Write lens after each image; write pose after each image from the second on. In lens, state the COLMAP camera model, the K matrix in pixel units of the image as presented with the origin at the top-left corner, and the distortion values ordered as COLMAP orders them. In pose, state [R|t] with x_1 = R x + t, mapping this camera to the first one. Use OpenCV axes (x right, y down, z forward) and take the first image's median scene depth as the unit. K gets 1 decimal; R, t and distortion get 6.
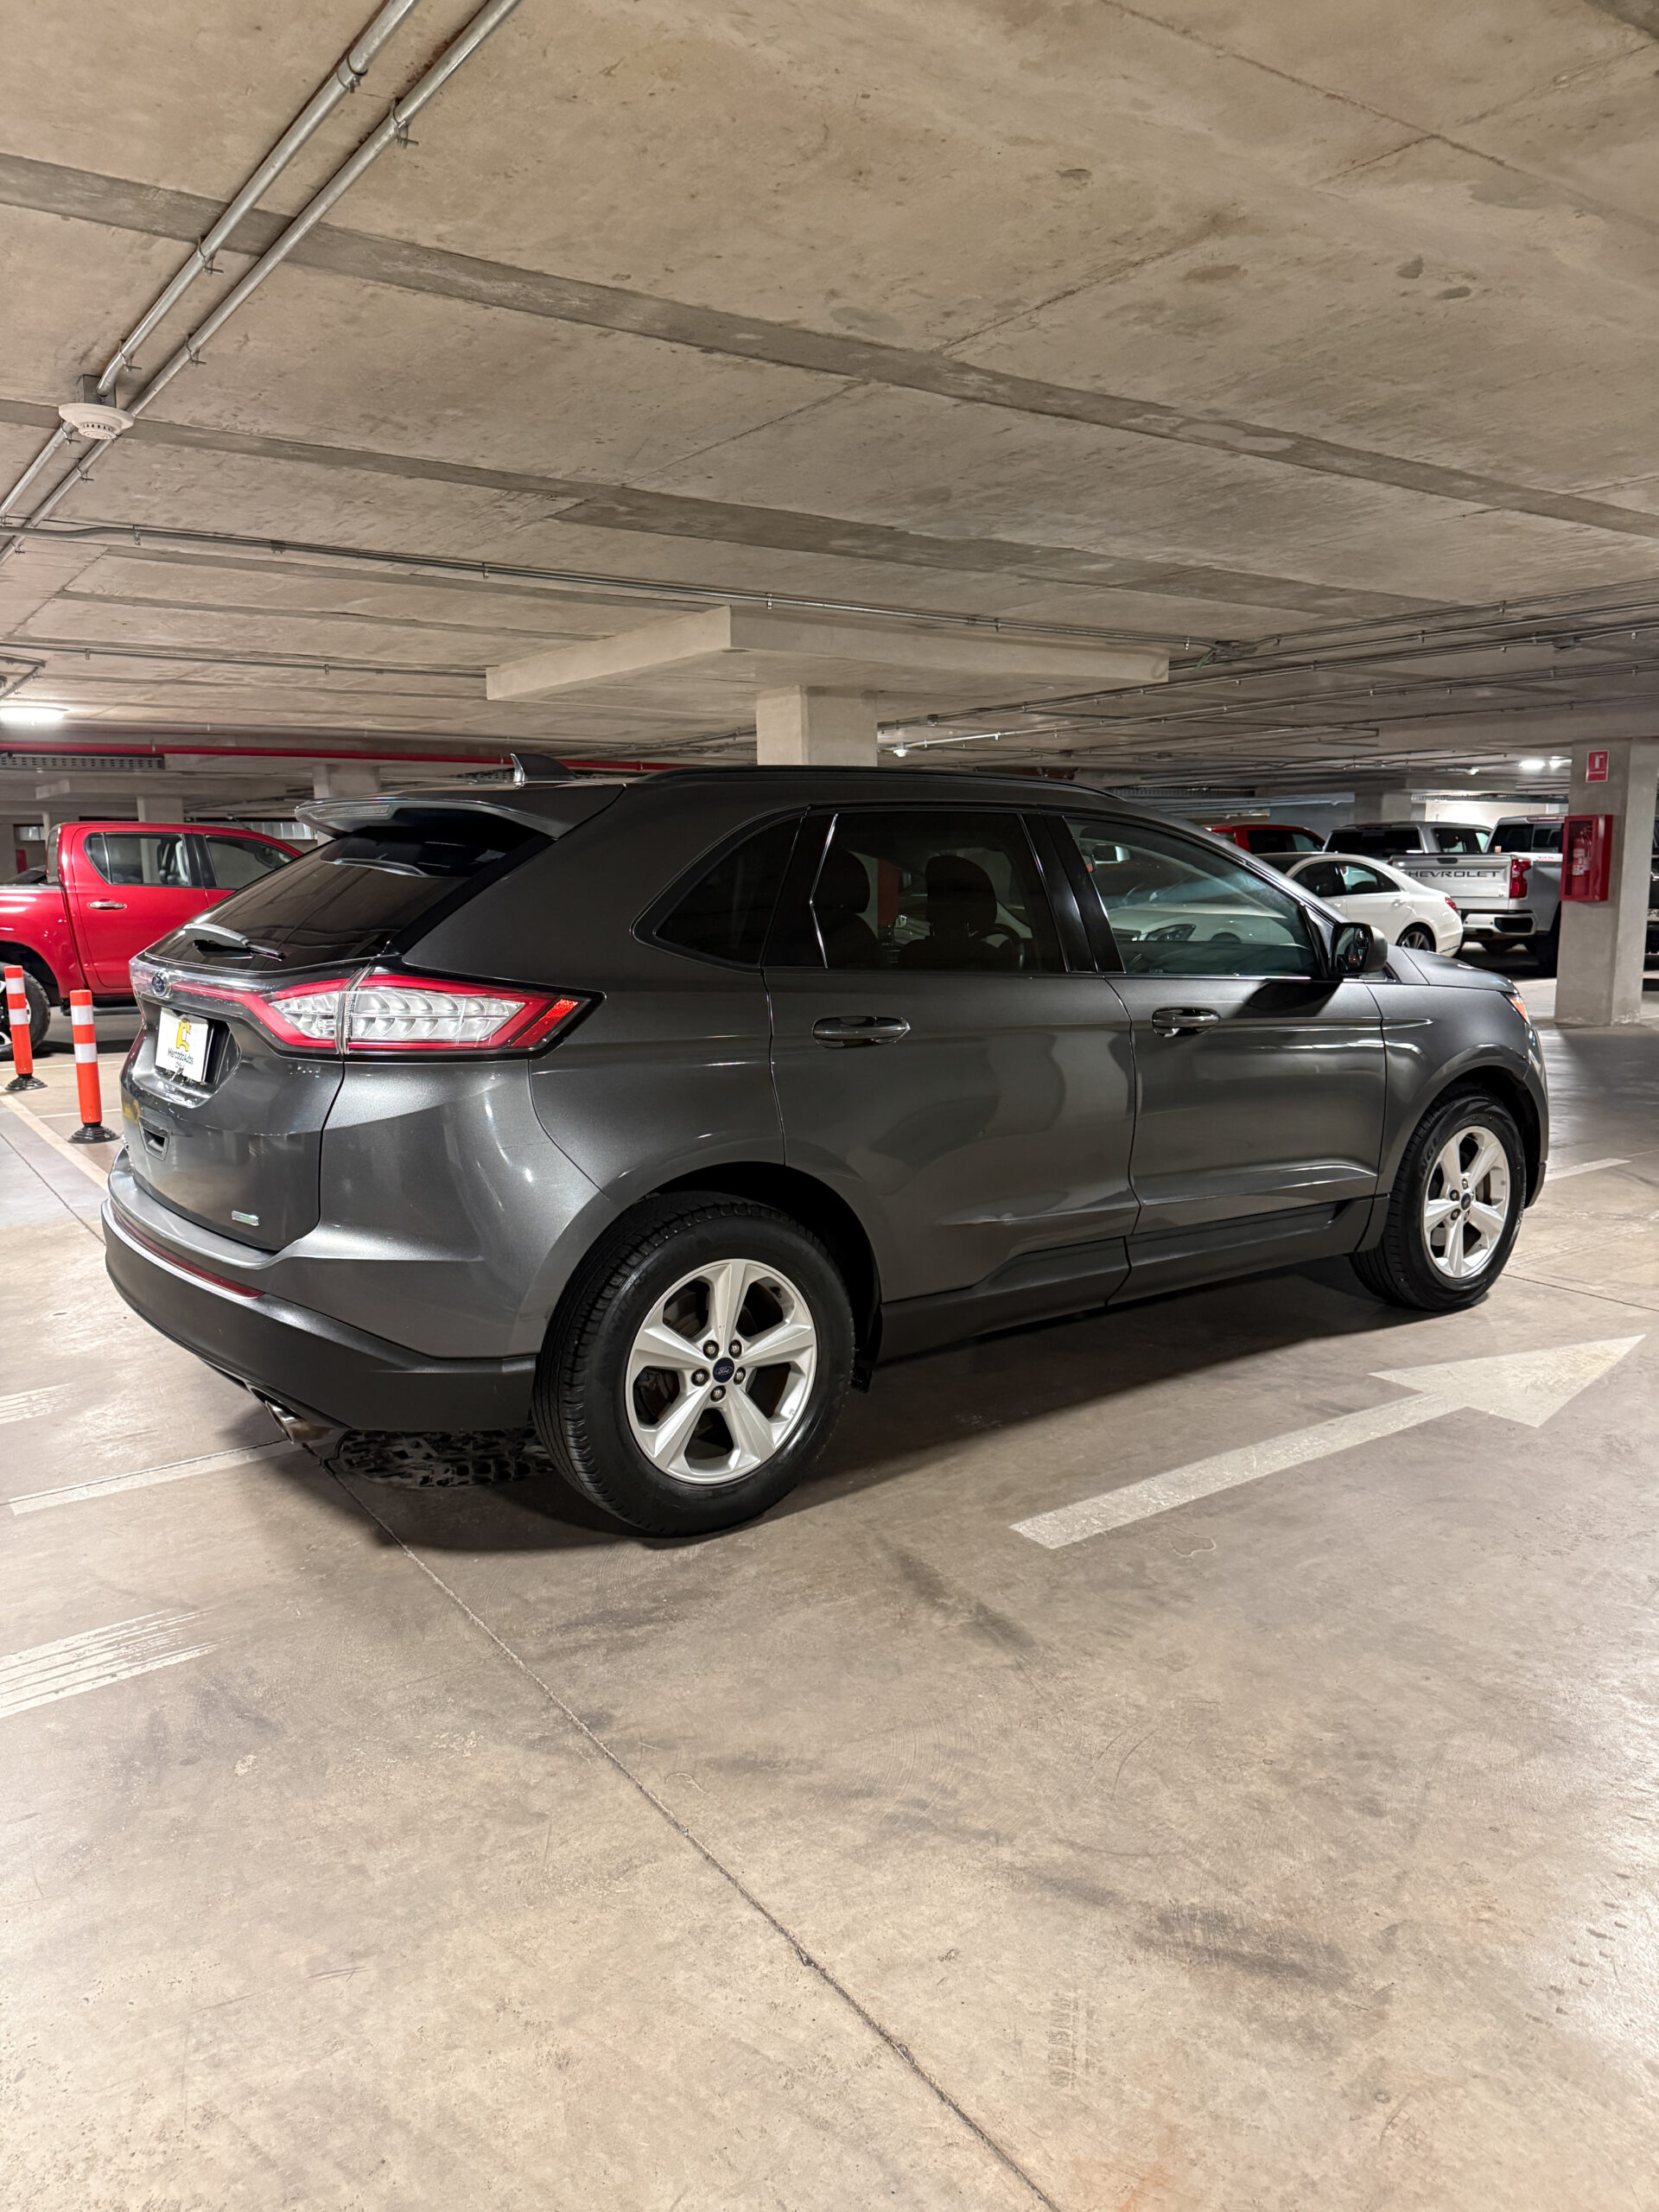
lens RADIAL K [[1554.2, 0, 835.4], [0, 1554.2, 1105.1], [0, 0, 1]] dist [0.150482, -0.297771]
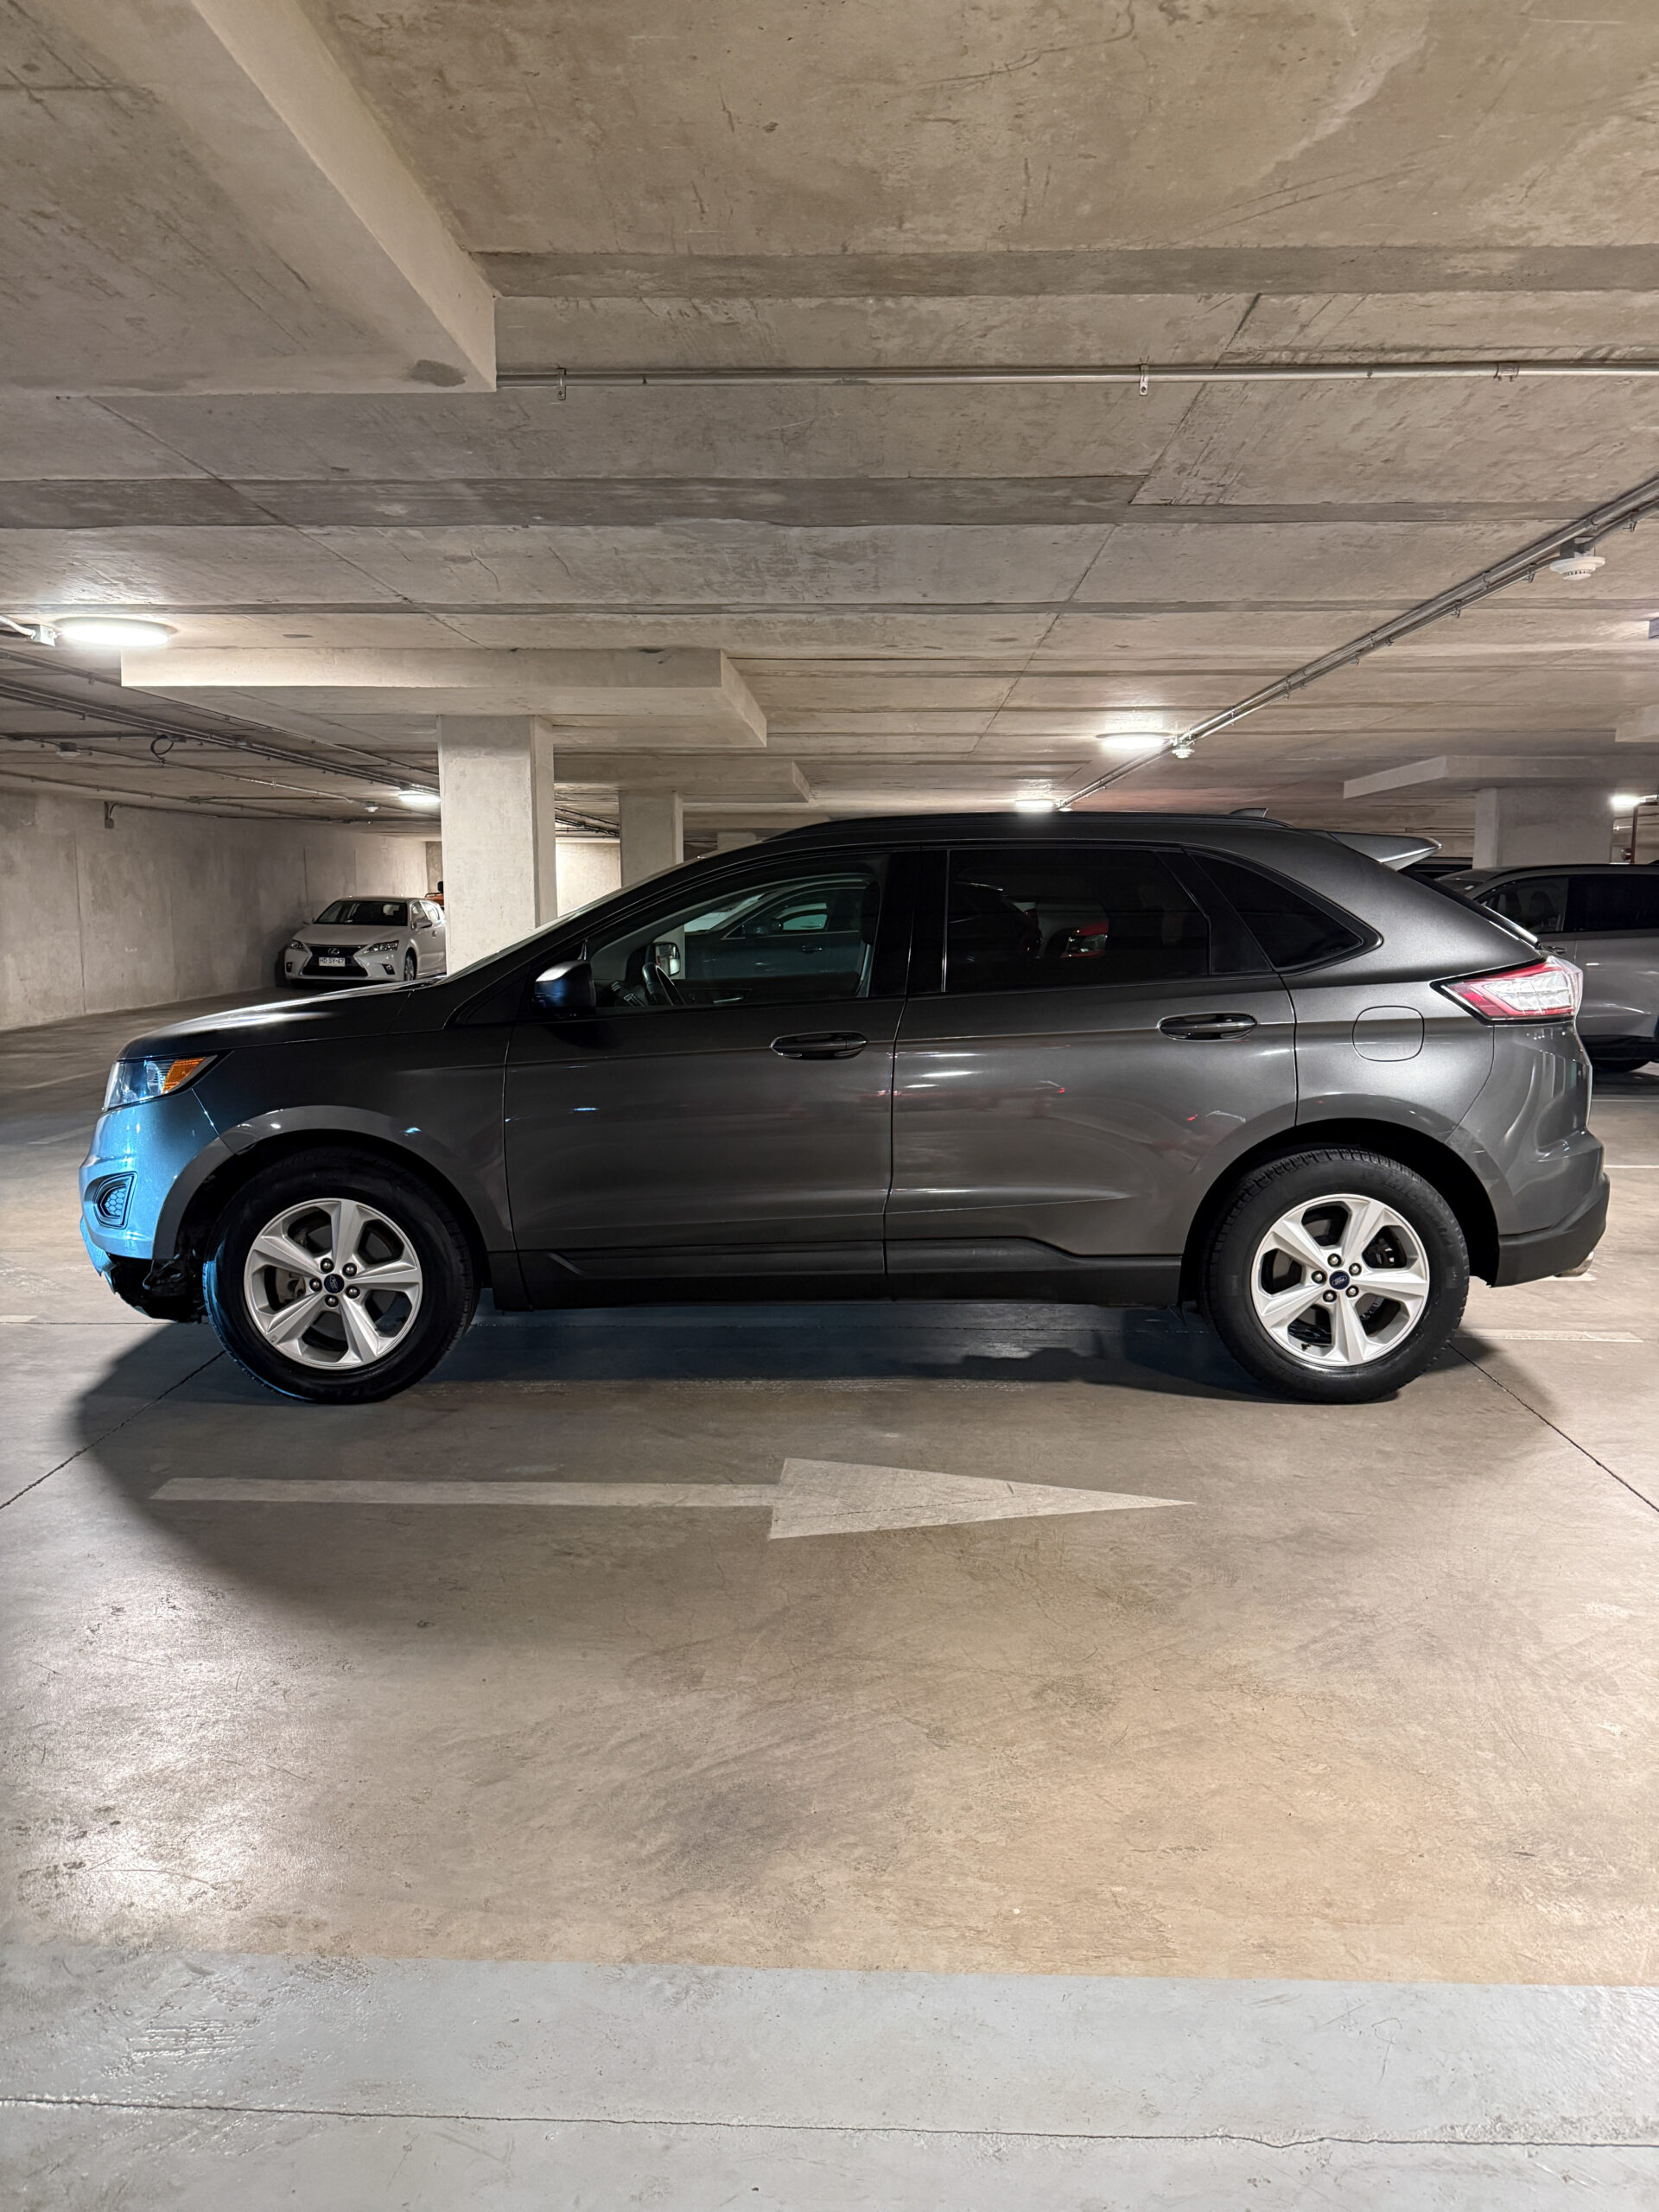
lens RADIAL K [[1554.2, 0, 835.4], [0, 1554.2, 1105.1], [0, 0, 1]] dist [0.150482, -0.297771]
pose [[-0.810180, -0.071311, 0.581827, -0.743716], [0.096320, 0.962886, 0.252138, -0.373550], [-0.578213, 0.260318, -0.773243, 2.435542]]
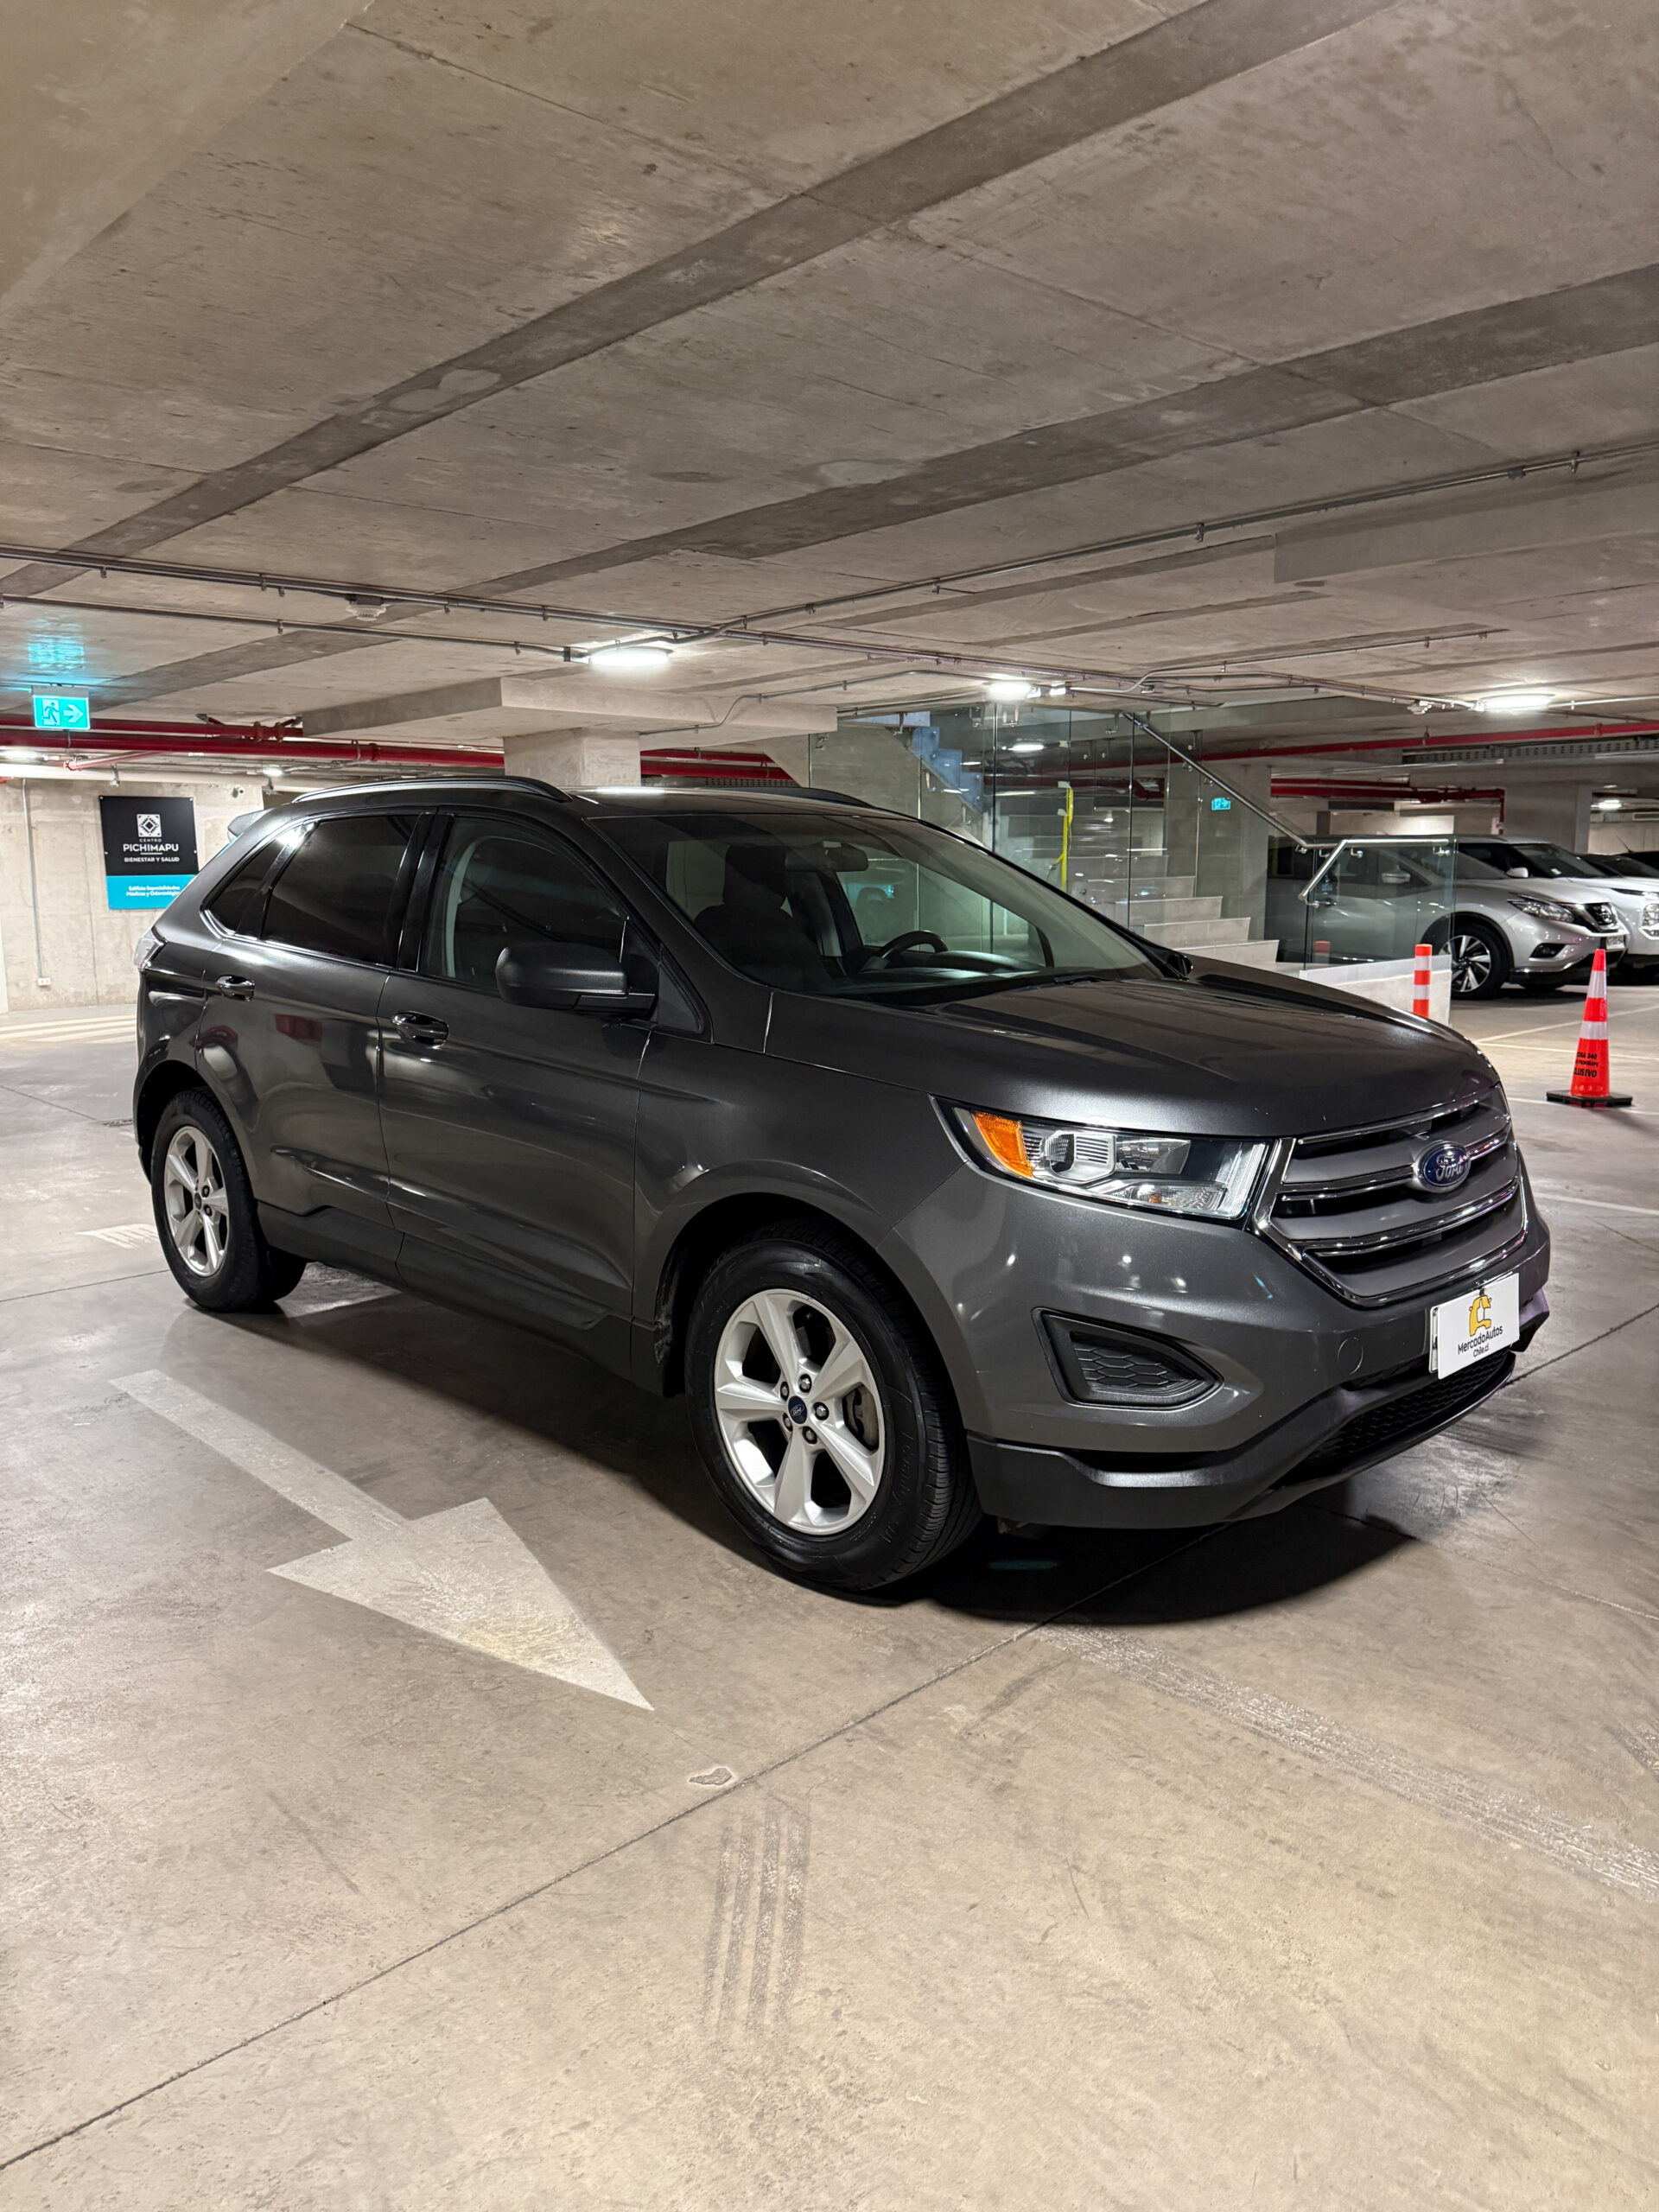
lens RADIAL K [[1574.6, 0, 814.8], [0, 1574.6, 1095.9], [0, 0, 1]] dist [0.103236, -0.135189]
pose [[0.117673, 0.148732, -0.981851, 1.365517], [-0.139784, 0.981357, 0.131904, -0.196387], [0.983165, 0.121725, 0.136269, 1.252723]]
